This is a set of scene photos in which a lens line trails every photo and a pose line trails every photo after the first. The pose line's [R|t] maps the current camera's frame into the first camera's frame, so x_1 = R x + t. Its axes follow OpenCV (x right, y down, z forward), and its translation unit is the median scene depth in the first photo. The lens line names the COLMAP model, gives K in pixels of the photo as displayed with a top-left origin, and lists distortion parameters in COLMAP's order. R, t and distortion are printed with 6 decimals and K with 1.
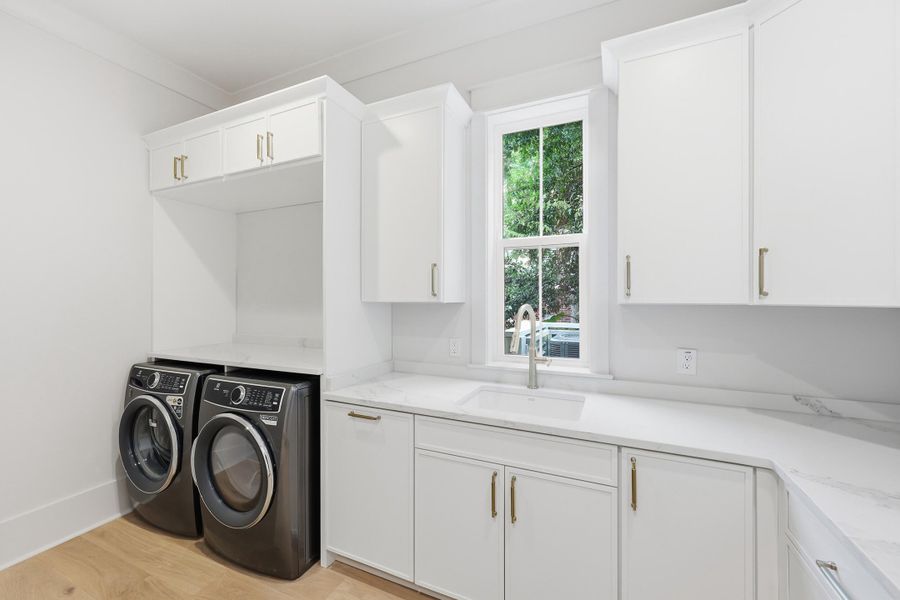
lens RADIAL K [[365.1, 0, 442.8], [0, 365.1, 295.9], [0, 0, 1]] dist [-0.000024, 0.000207]
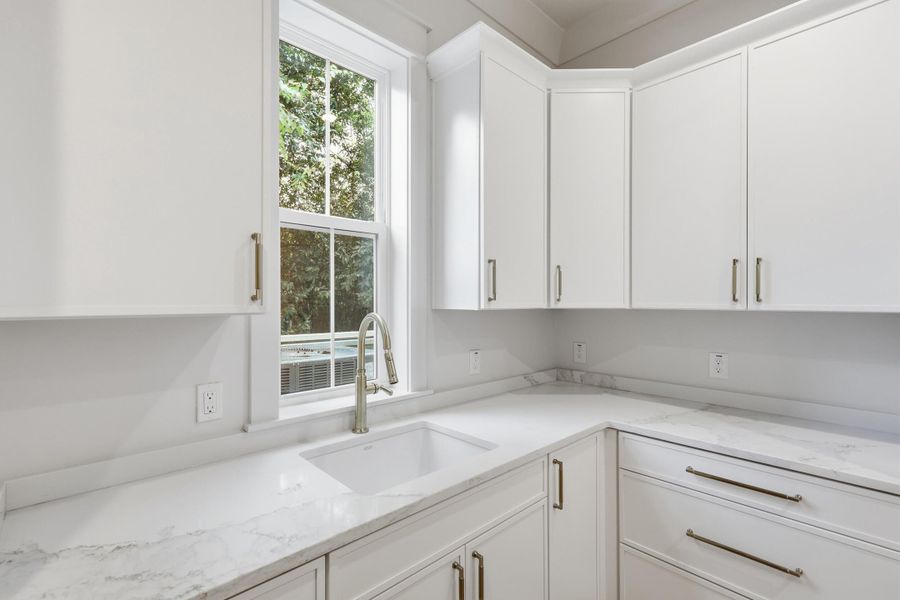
lens RADIAL K [[409.6, 0, 450.0], [0, 409.6, 300.0], [0, 0, 1]] dist [0.000322, 0.000081]
pose [[0.363728, 0.002474, 0.931502, -0.440986], [-0.005678, 0.999984, -0.000439, -0.001941], [-0.931488, -0.005129, 0.363736, 0.571724]]
